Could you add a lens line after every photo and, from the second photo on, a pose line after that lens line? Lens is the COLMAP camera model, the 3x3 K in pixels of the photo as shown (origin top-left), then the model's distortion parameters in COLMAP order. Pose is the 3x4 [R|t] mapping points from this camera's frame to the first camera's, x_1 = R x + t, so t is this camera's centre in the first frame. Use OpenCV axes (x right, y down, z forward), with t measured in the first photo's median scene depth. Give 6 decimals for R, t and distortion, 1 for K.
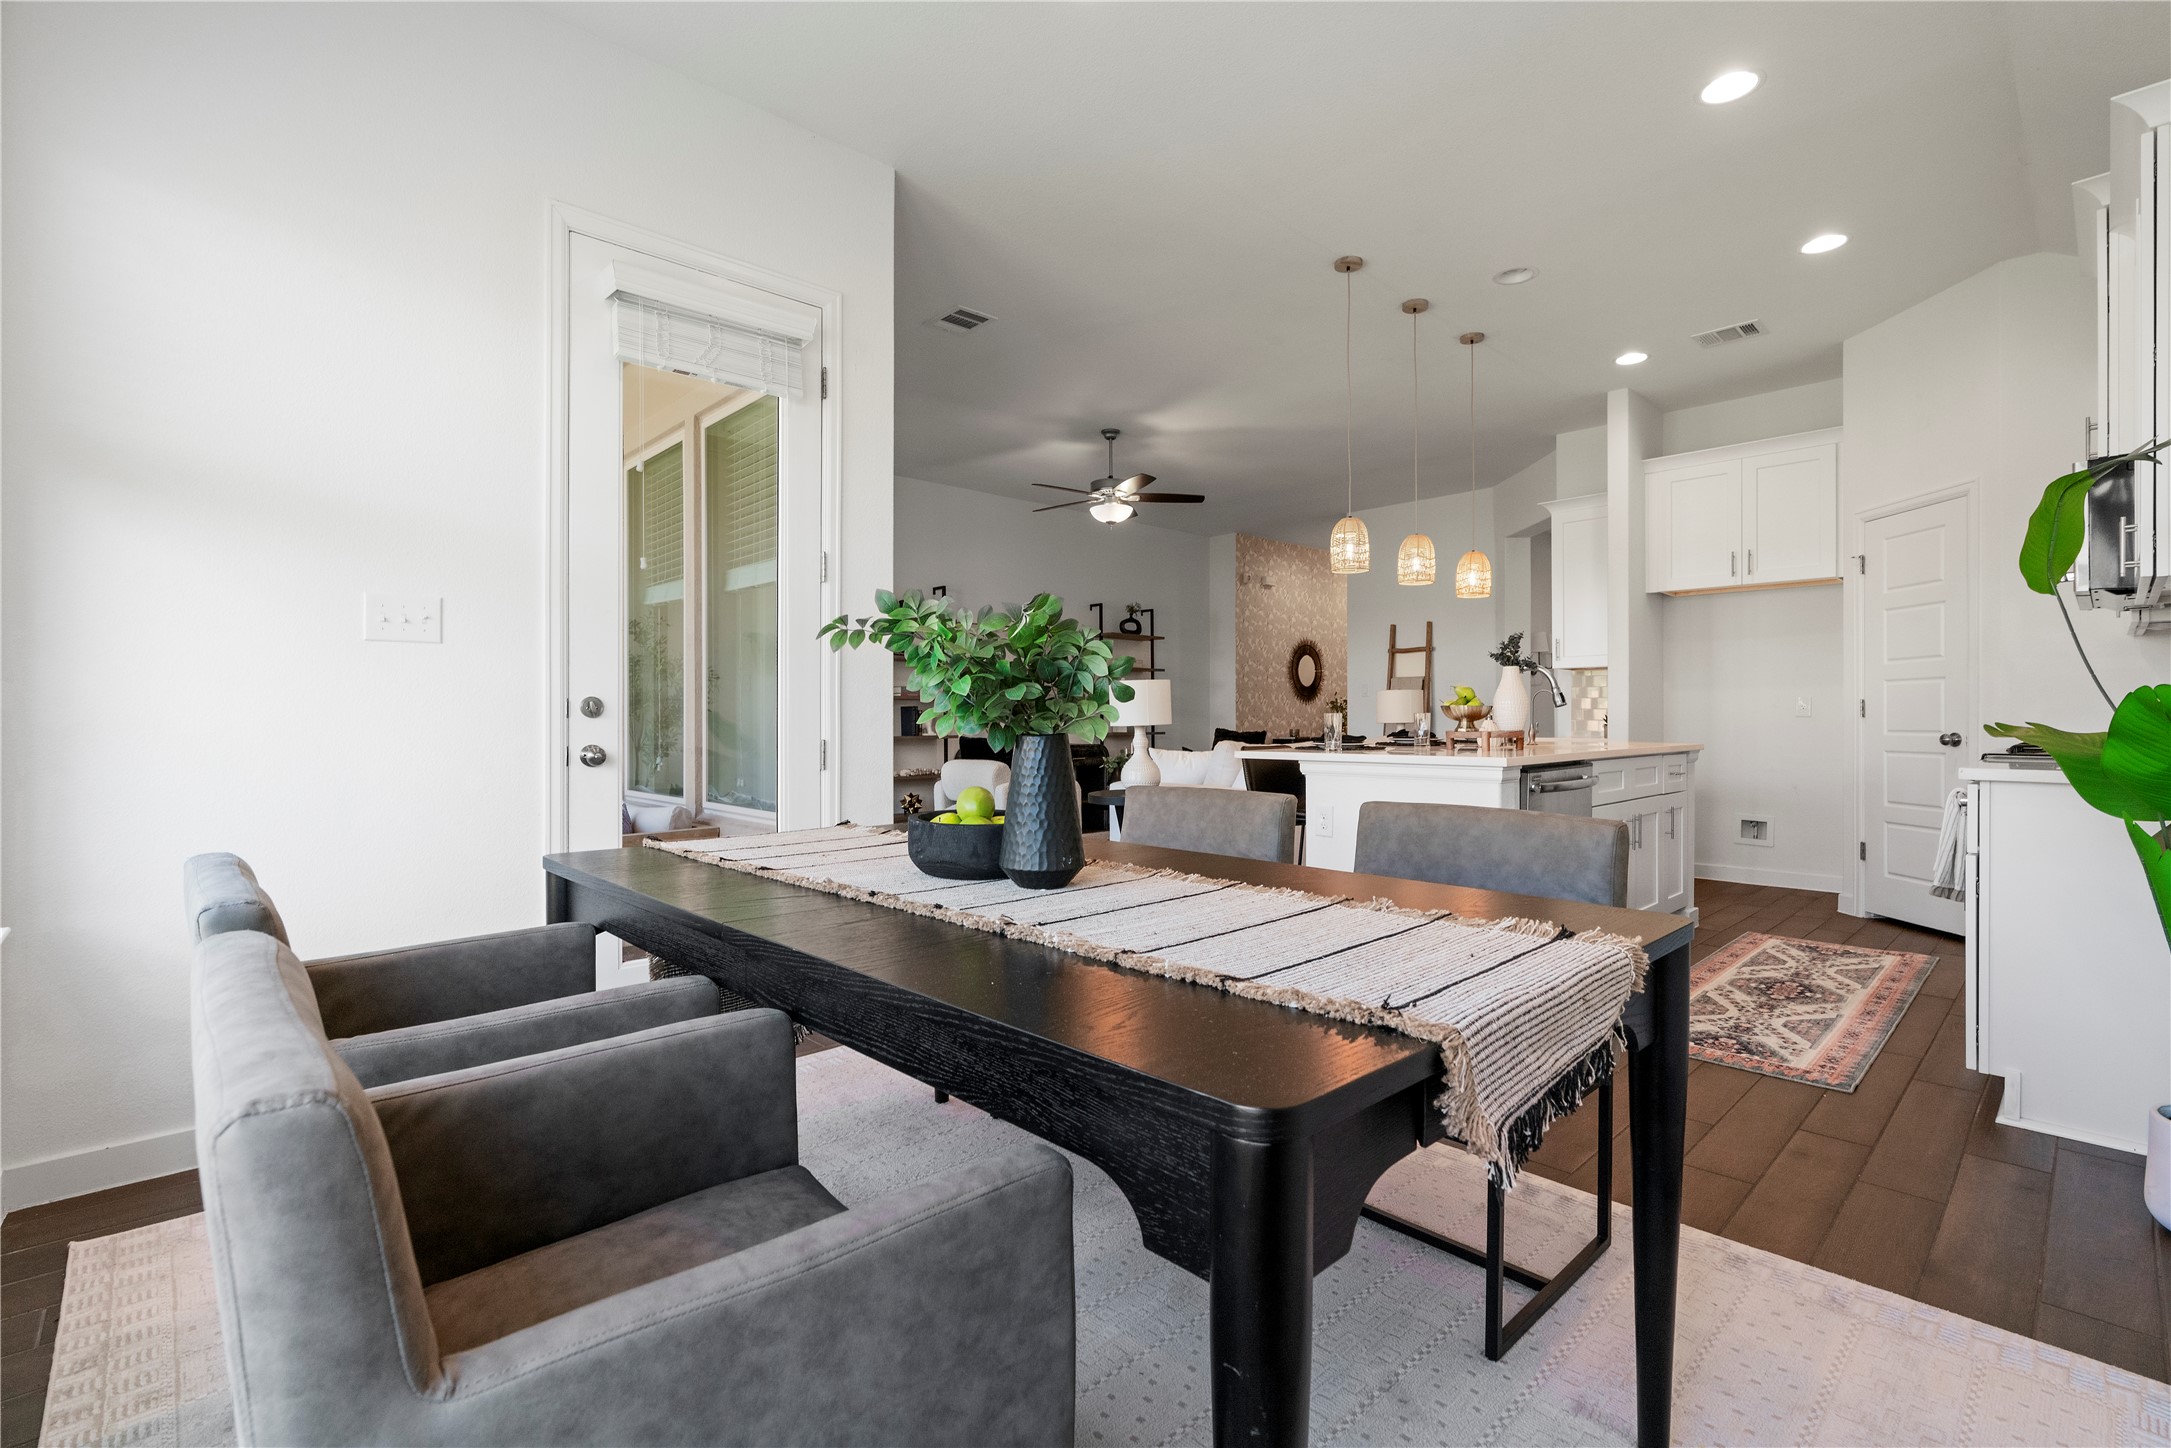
lens RADIAL K [[976.2, 0, 1085.5], [0, 976.2, 724.0], [0, 0, 1]] dist [0.001108, 0.001114]
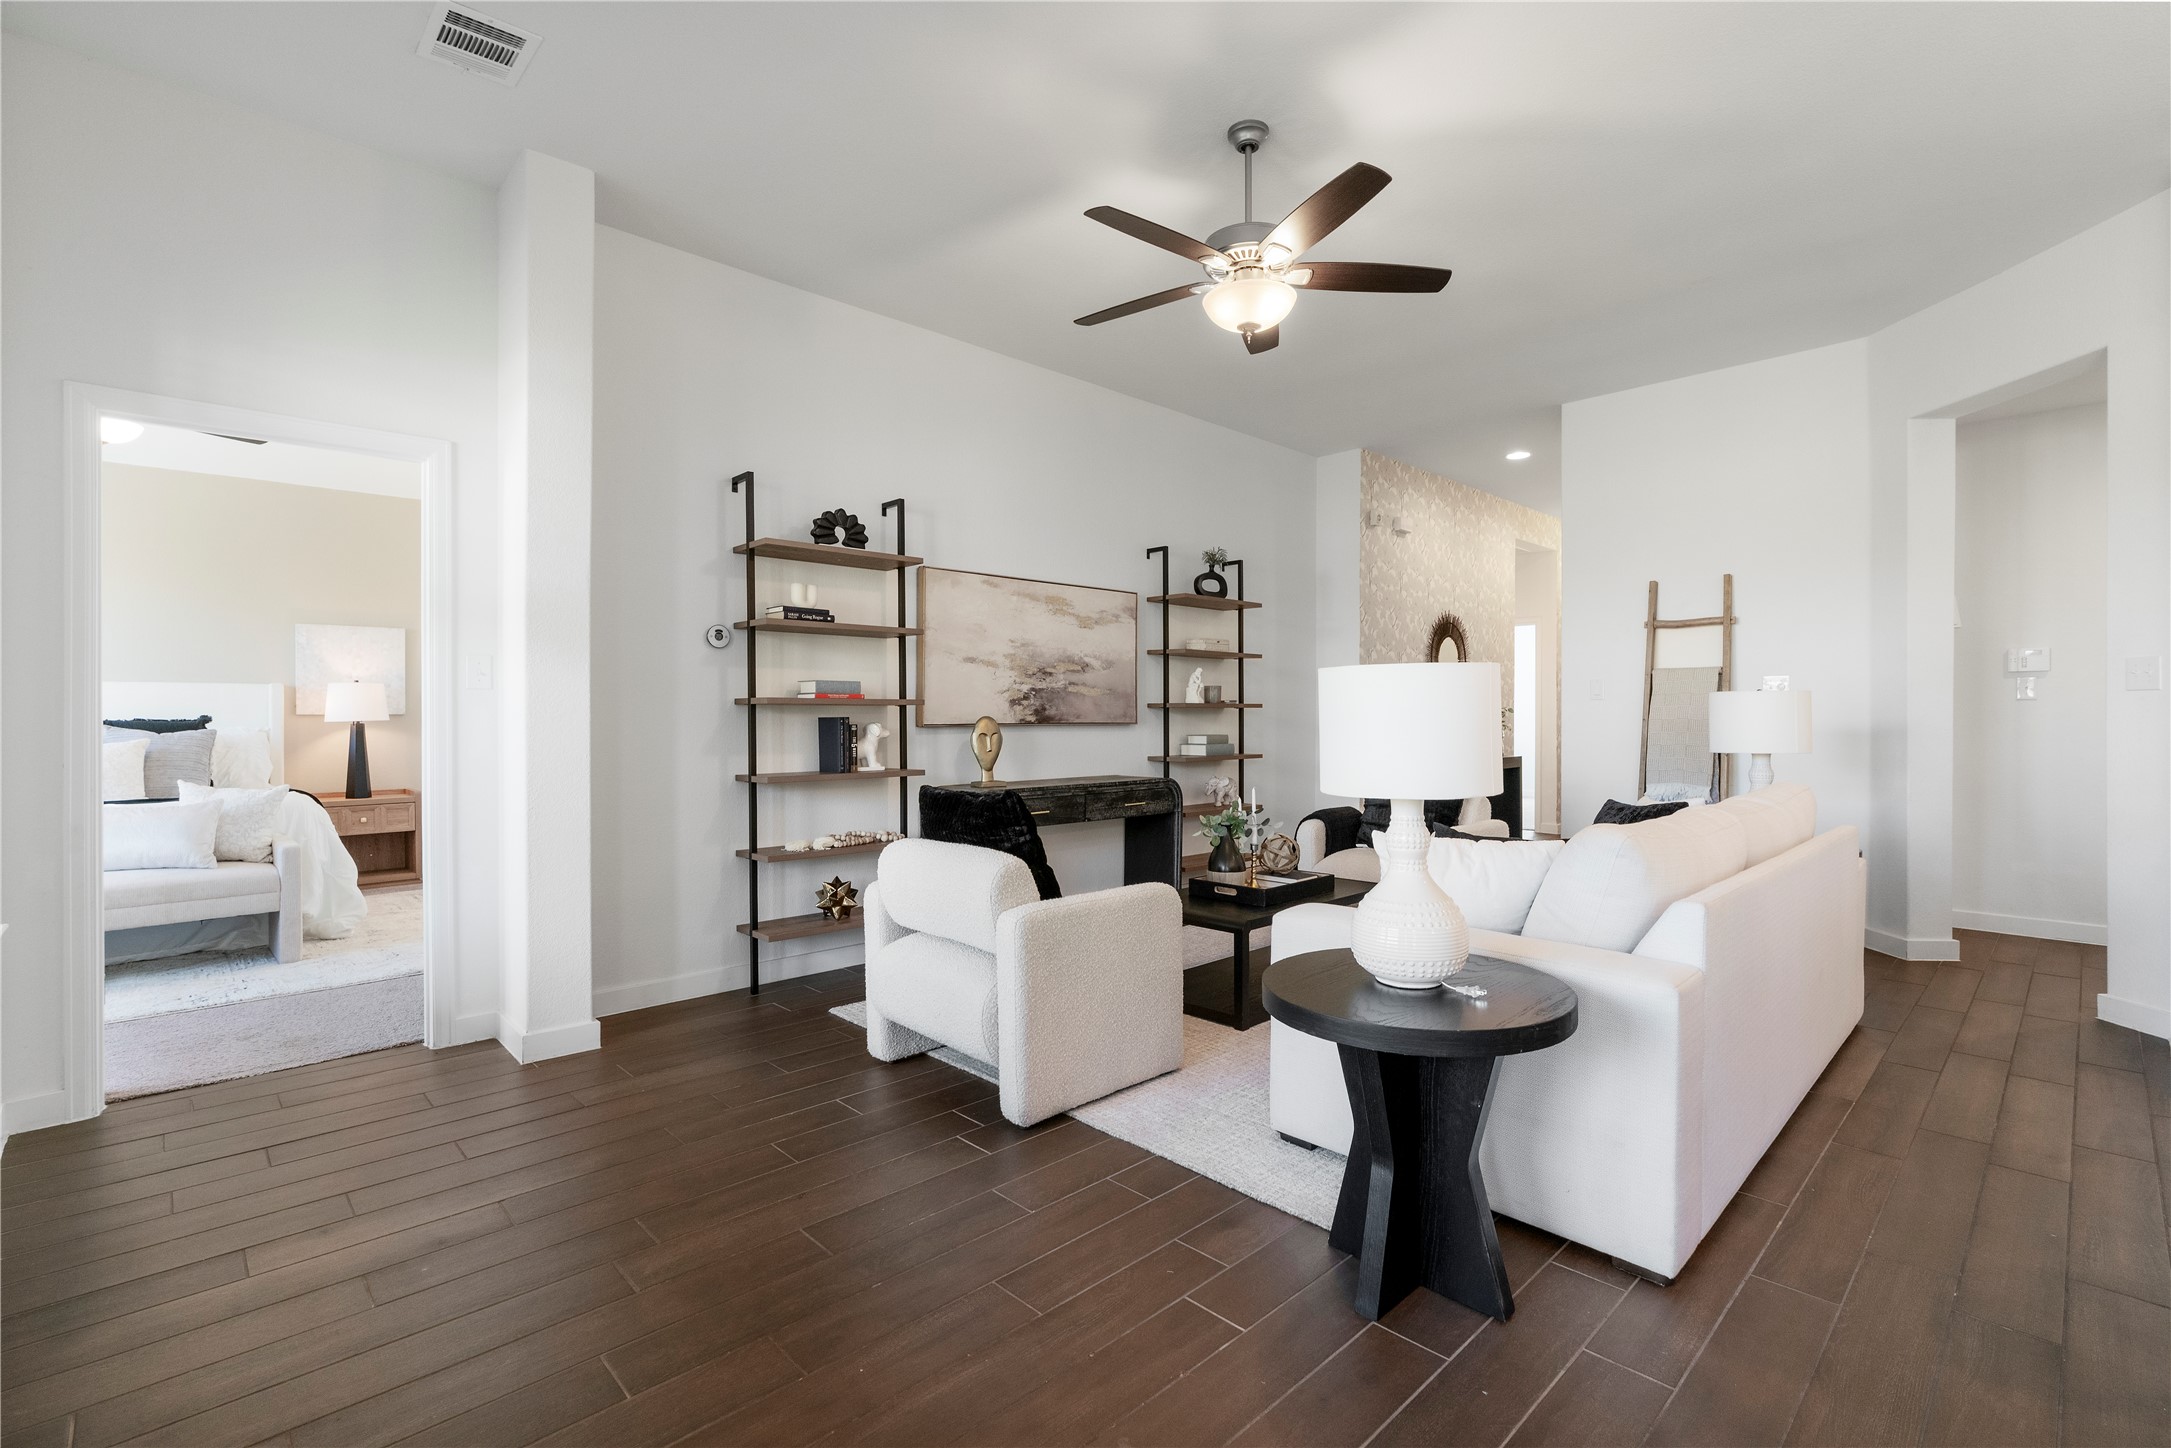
lens RADIAL K [[976.2, 0, 1085.5], [0, 976.2, 724.0], [0, 0, 1]] dist [0.001108, 0.001114]
pose [[0.999973, 0.005159, 0.005144, -0.038794], [-0.005183, 0.999975, 0.004745, -0.014573], [-0.005119, -0.004771, 0.999976, 0.396869]]
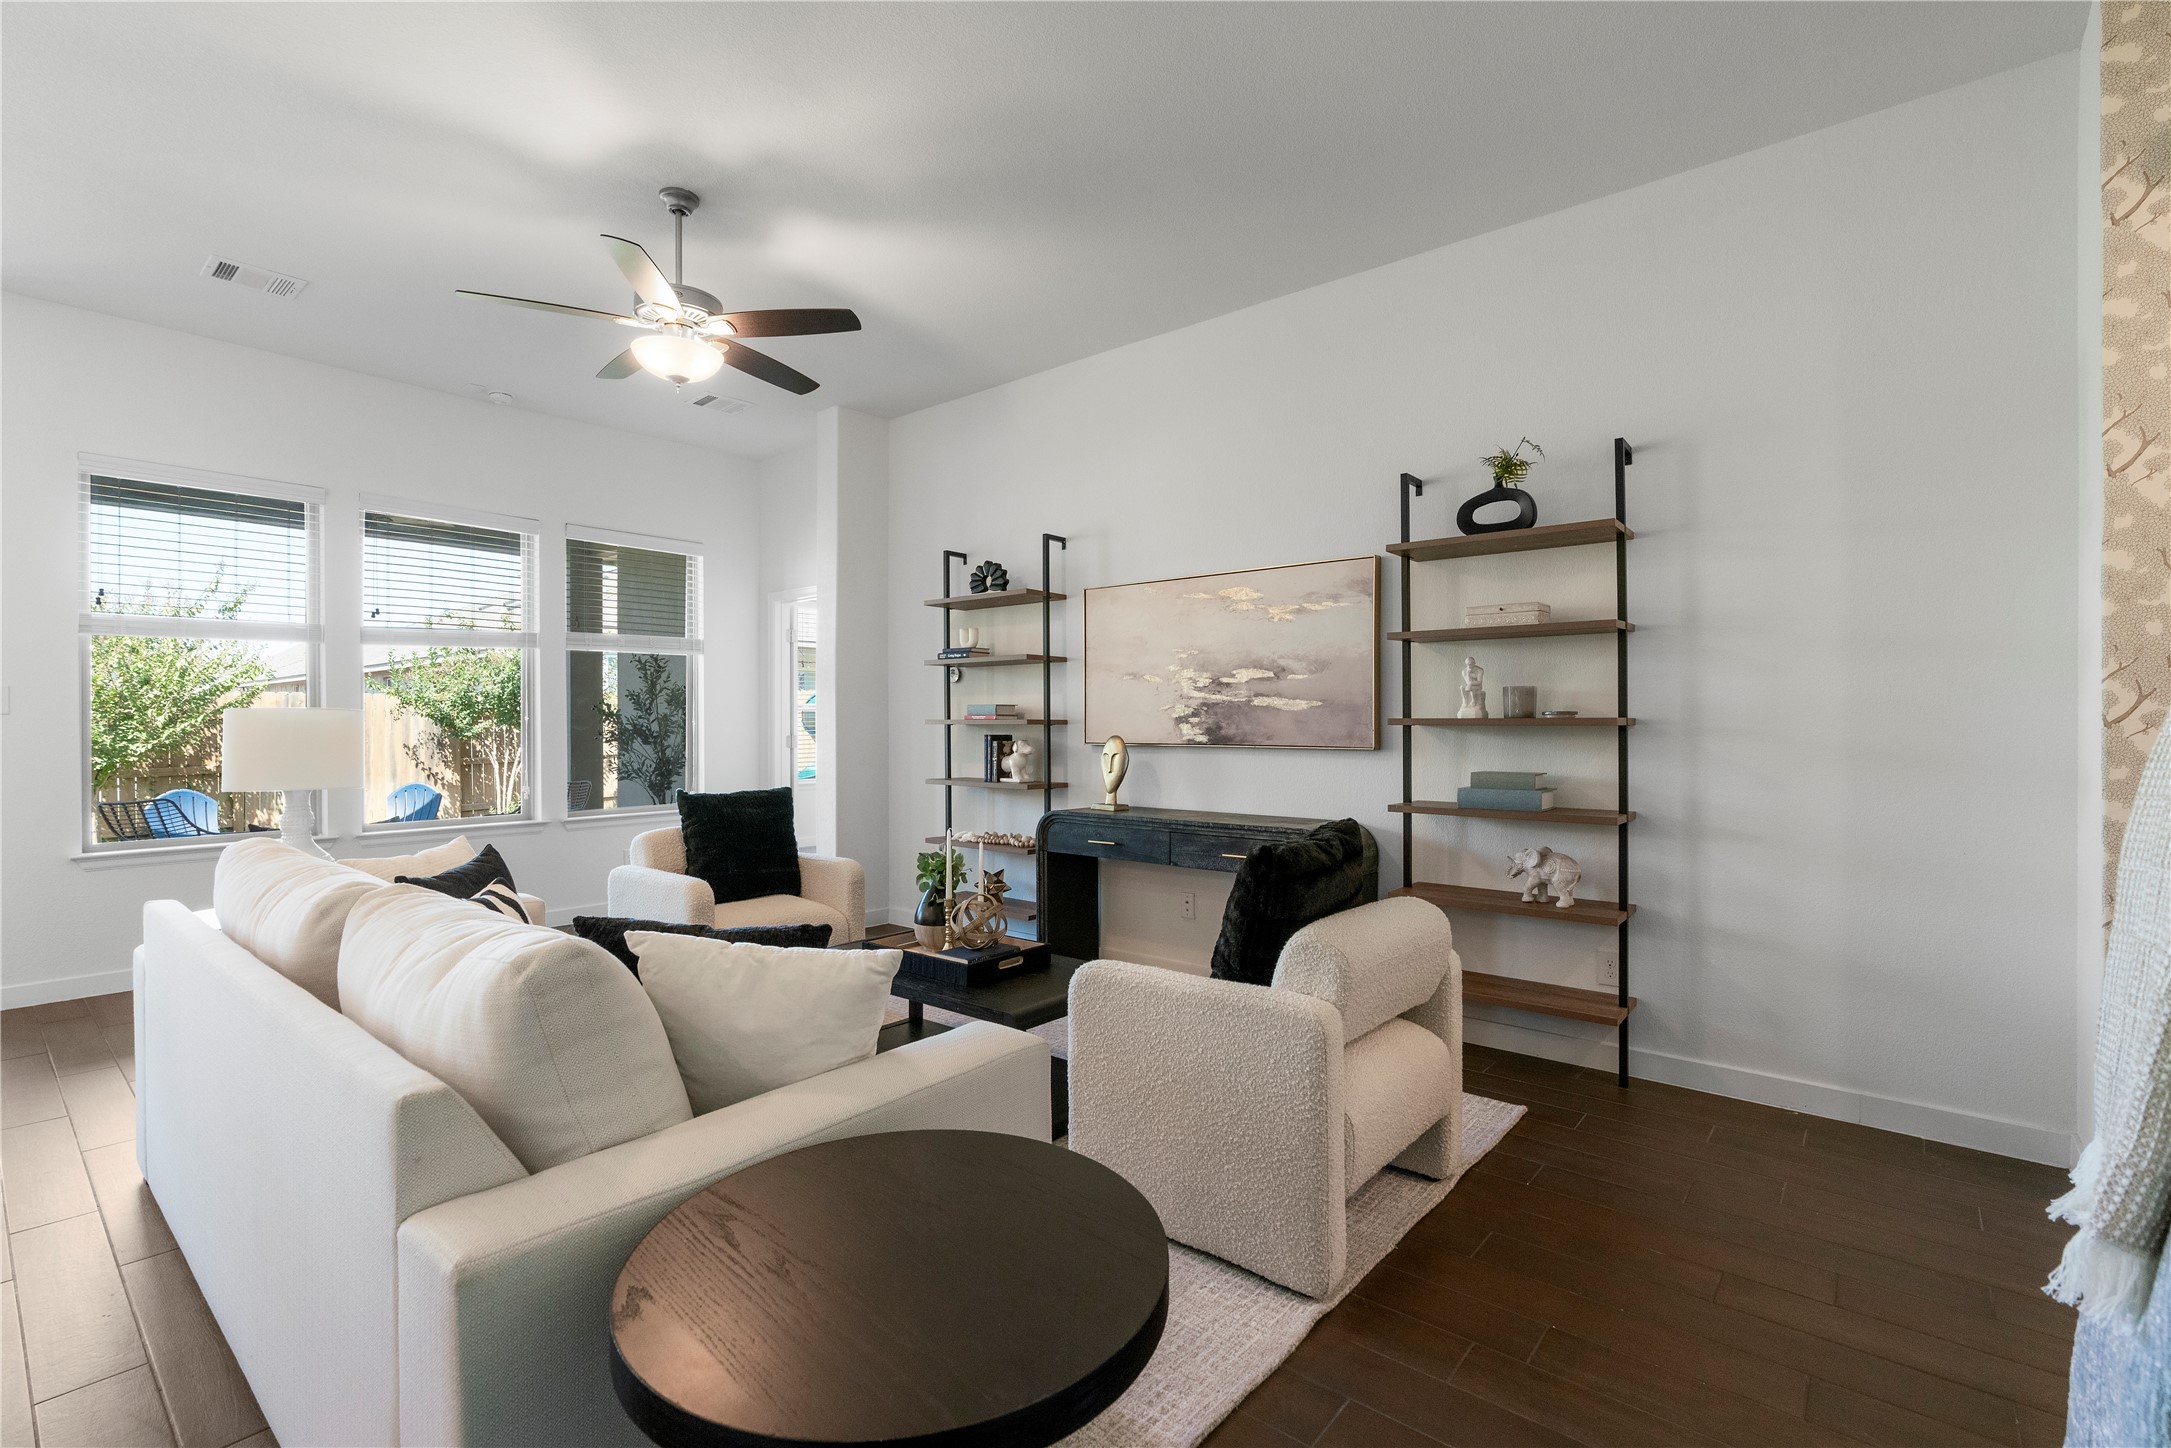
lens RADIAL K [[976.2, 0, 1085.5], [0, 976.2, 724.0], [0, 0, 1]] dist [0.001108, 0.001114]
pose [[0.102844, 0.008640, -0.994660, 0.409834], [-0.006222, 0.999948, 0.008043, -0.025770], [0.994678, 0.005361, 0.102893, 0.861739]]
